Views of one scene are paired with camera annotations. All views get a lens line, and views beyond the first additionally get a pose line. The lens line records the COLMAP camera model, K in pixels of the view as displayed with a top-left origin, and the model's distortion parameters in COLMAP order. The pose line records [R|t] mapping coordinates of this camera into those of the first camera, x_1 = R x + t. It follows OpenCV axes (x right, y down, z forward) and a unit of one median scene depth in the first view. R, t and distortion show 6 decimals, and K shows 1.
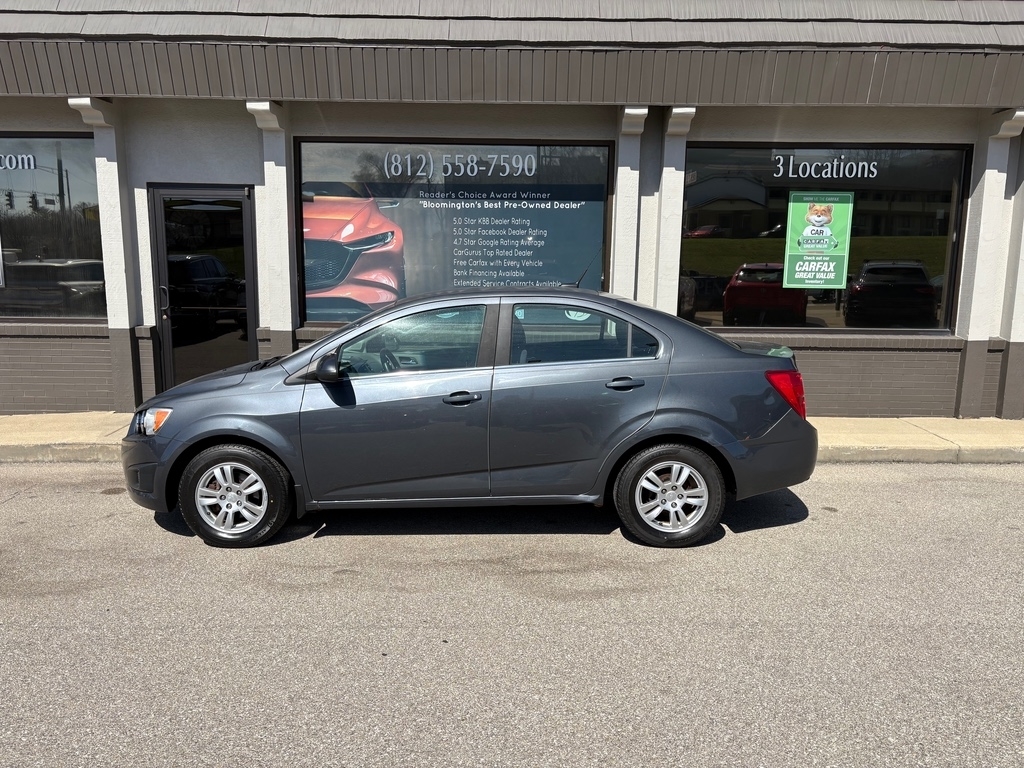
lens RADIAL K [[722.6, 0, 518.5], [0, 722.6, 376.4], [0, 0, 1]] dist [0.033535, -0.038289]
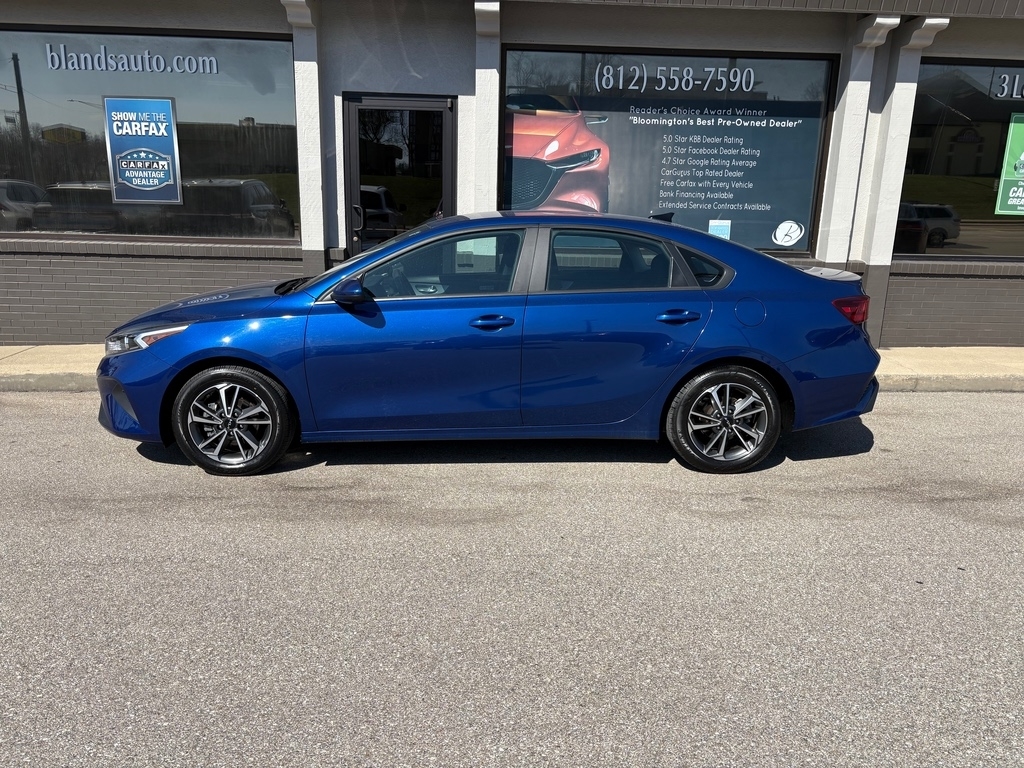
lens RADIAL K [[722.6, 0, 511.1], [0, 722.6, 373.9], [0, 0, 1]] dist [0.033535, -0.038289]
pose [[0.999051, 0.002468, 0.043488, -0.331696], [-0.006284, 0.996116, 0.087829, 0.010064], [-0.043103, -0.088019, 0.995186, 0.035135]]
